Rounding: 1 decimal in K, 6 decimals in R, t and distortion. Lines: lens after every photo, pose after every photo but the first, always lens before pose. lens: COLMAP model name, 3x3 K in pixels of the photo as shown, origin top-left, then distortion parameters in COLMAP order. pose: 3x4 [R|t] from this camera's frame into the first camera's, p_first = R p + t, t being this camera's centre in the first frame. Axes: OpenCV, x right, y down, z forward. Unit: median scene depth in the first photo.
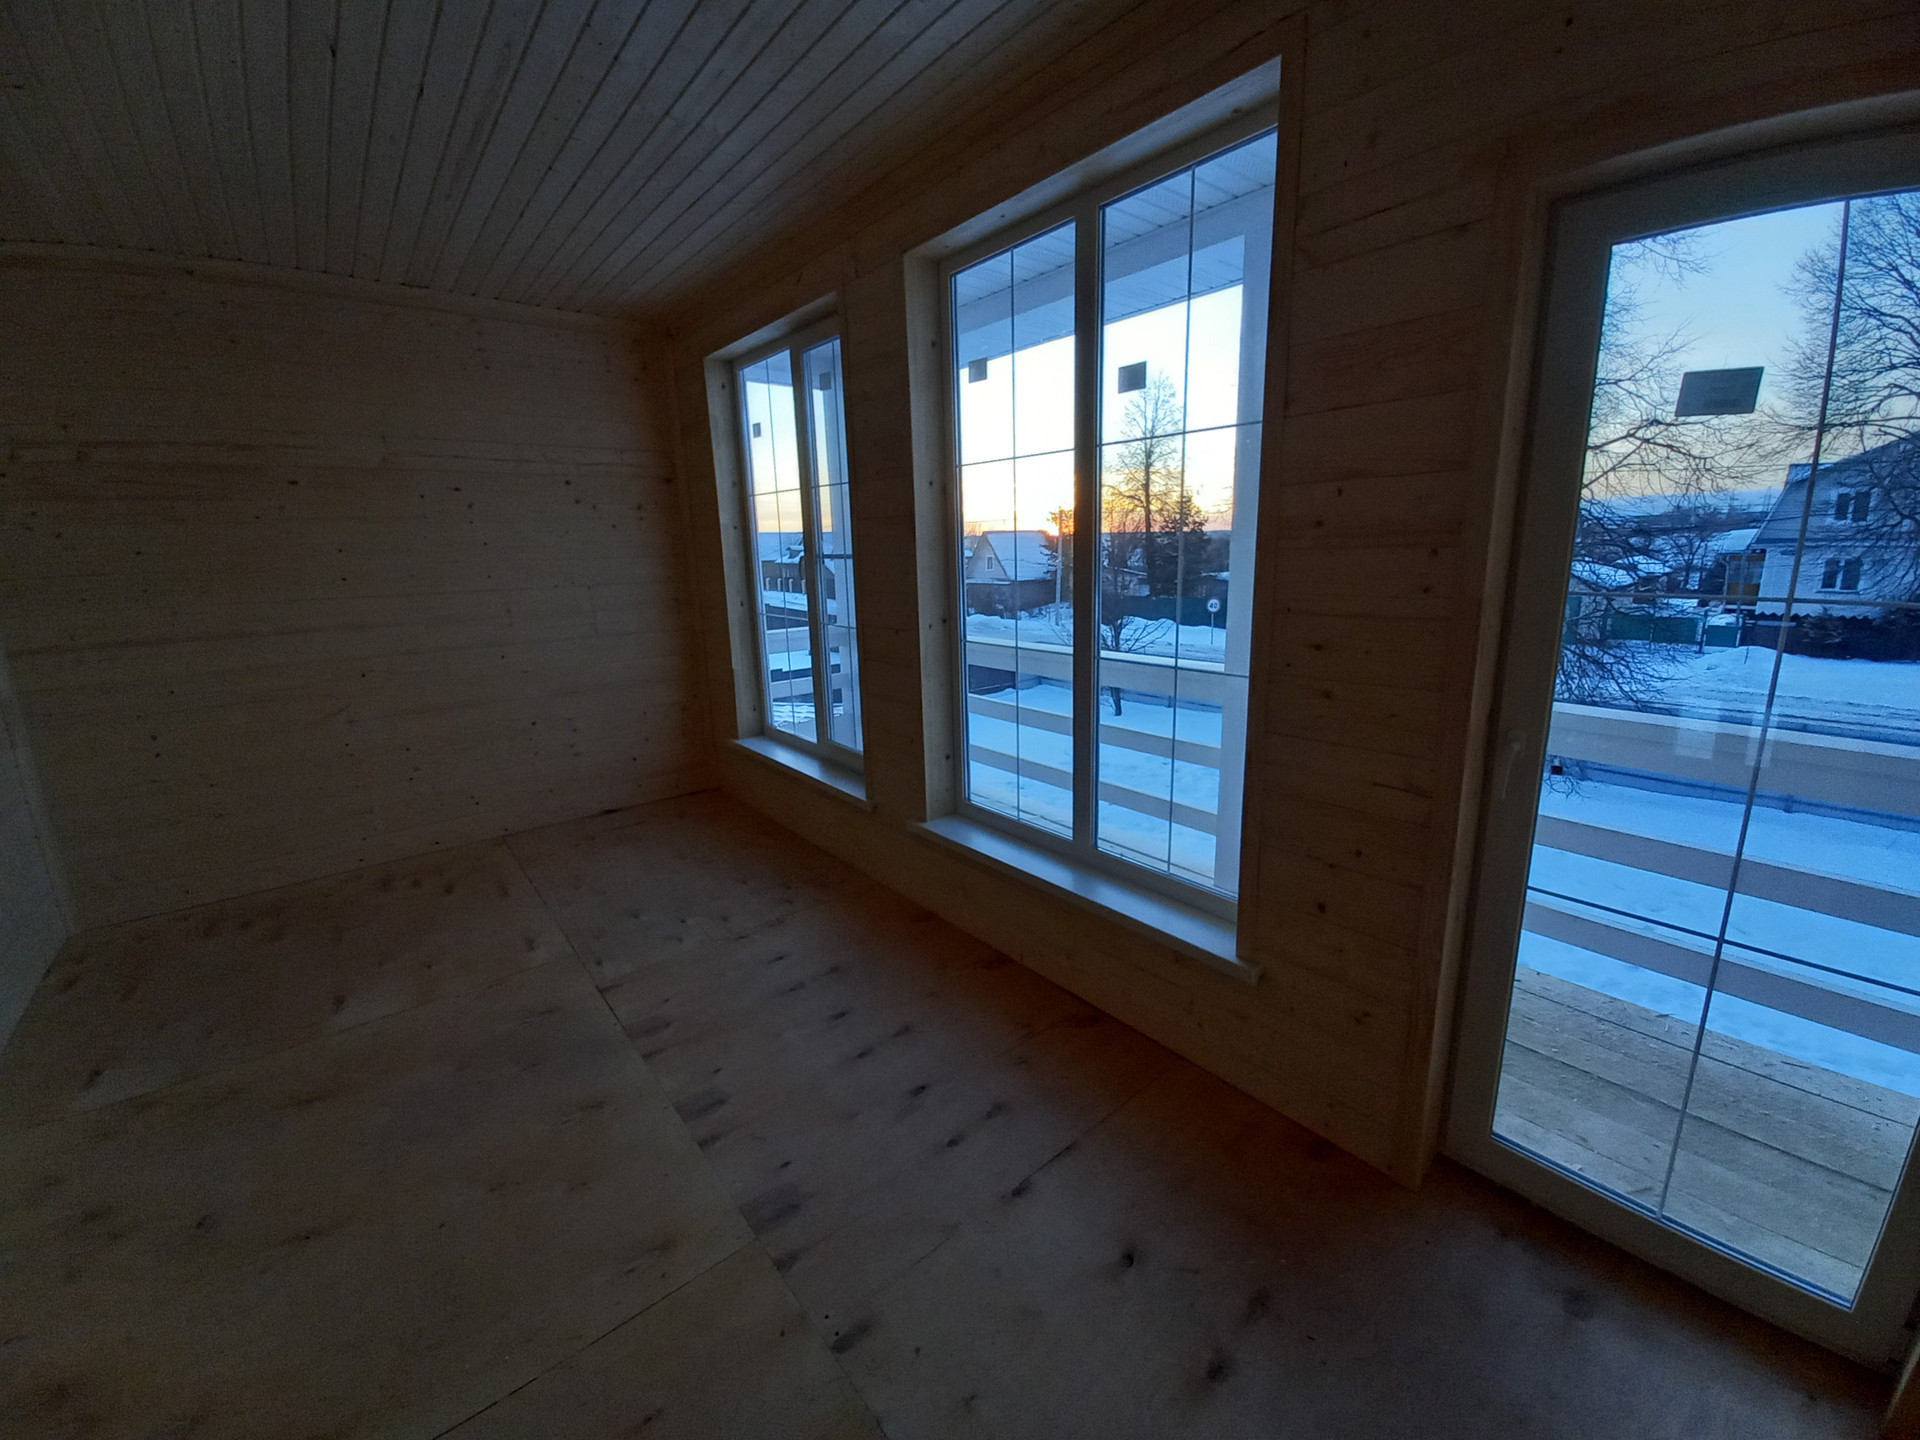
lens RADIAL K [[785.9, 0, 950.6], [0, 785.9, 715.1], [0, 0, 1]] dist [0.002488, -0.000751]
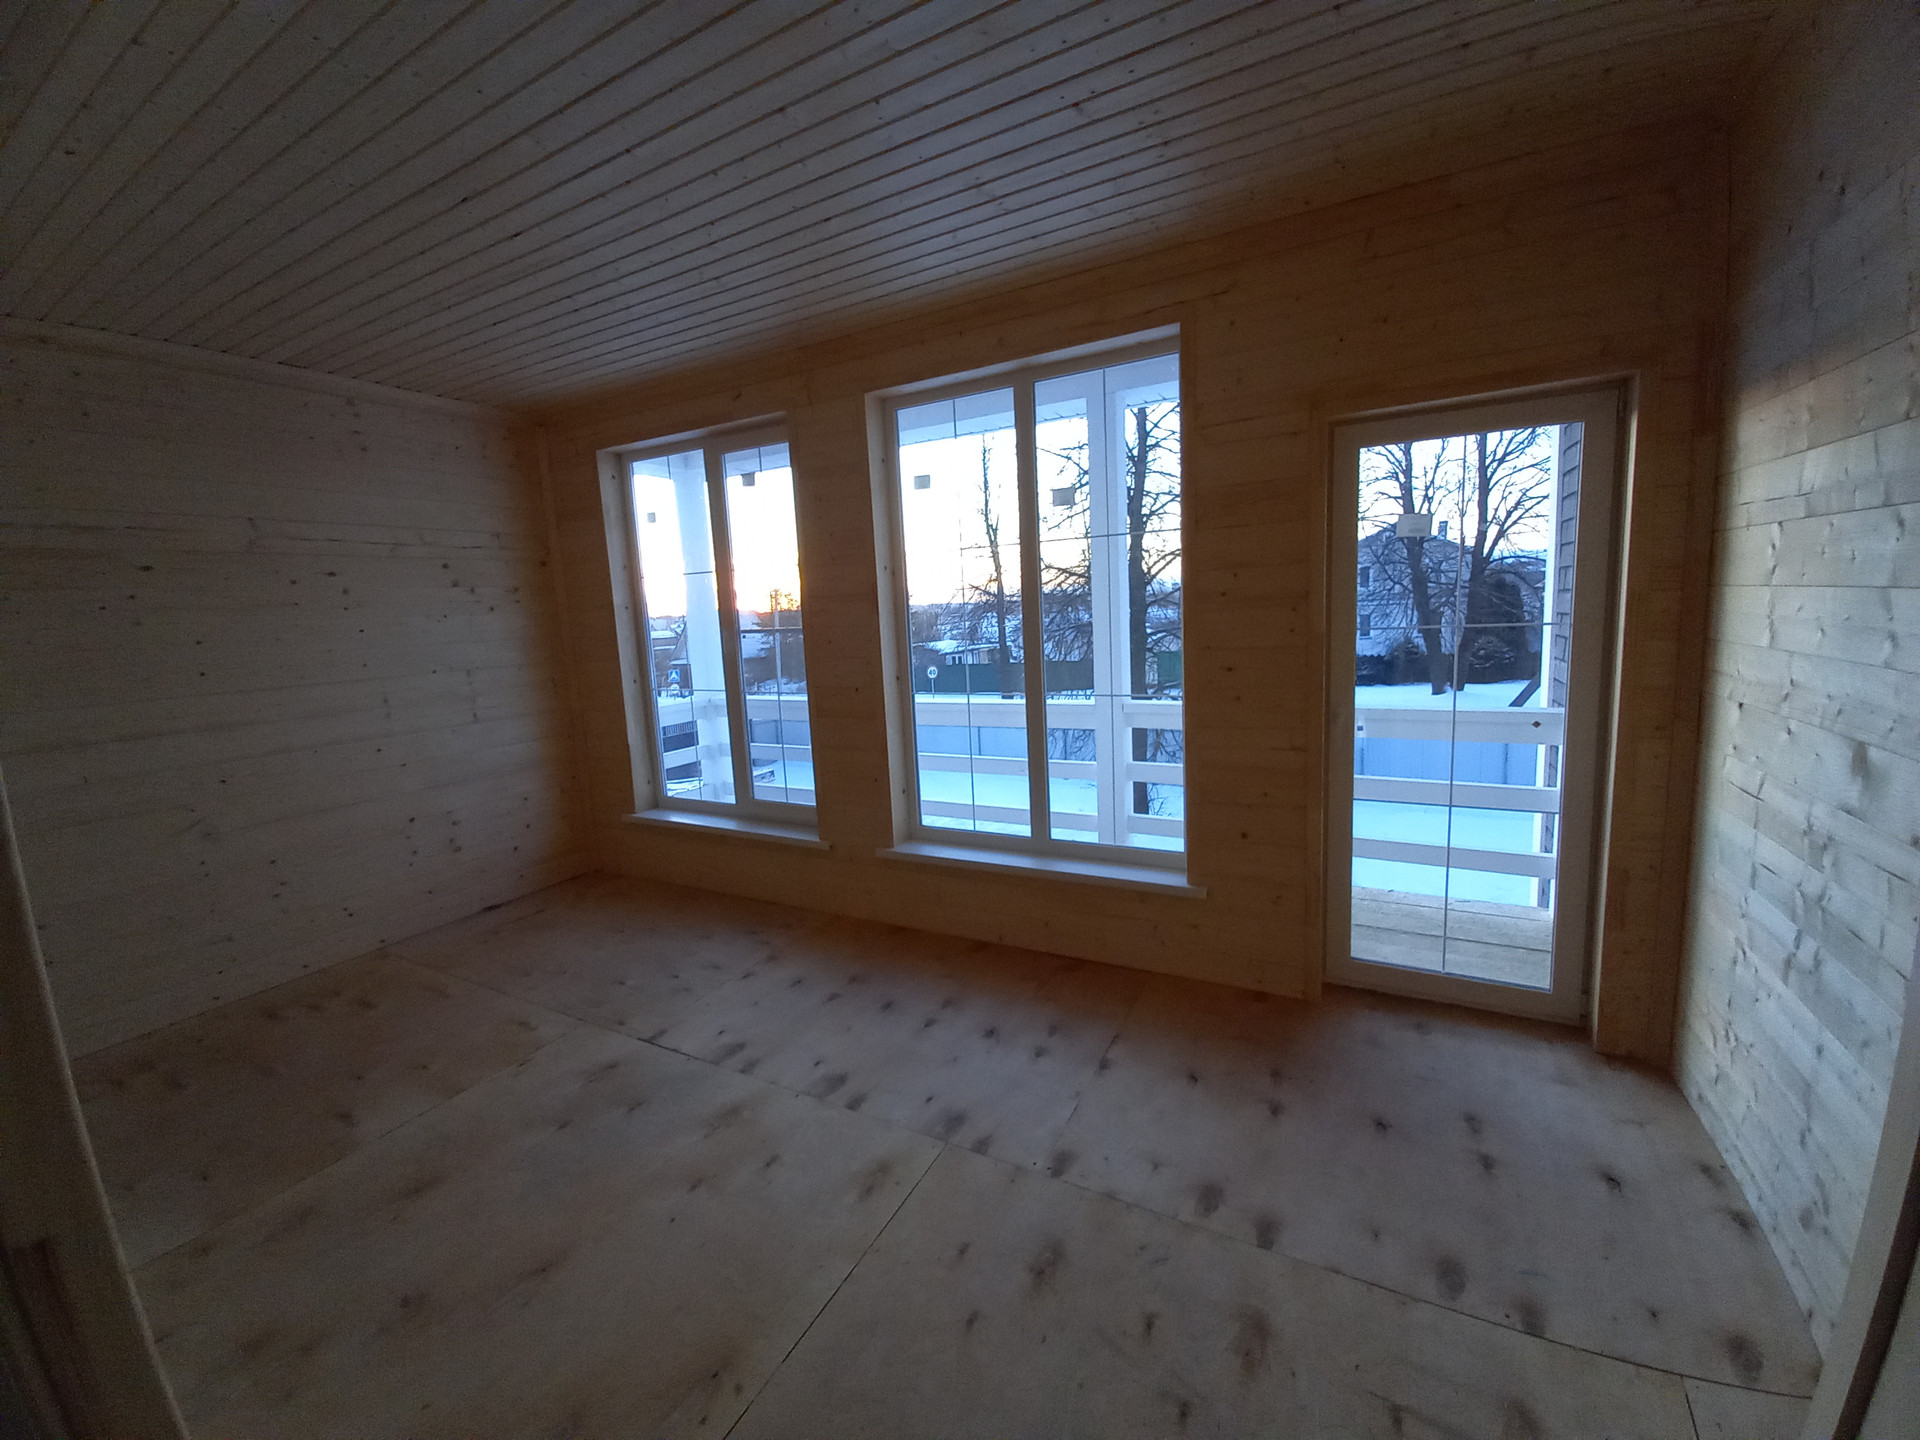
lens RADIAL K [[785.9, 0, 975.7], [0, 785.9, 707.8], [0, 0, 1]] dist [0.002488, -0.000751]
pose [[0.922552, -0.072598, 0.378983, -0.260649], [0.110894, 0.990592, -0.080191, 0.027858], [-0.369596, 0.116008, 0.921923, -0.116164]]
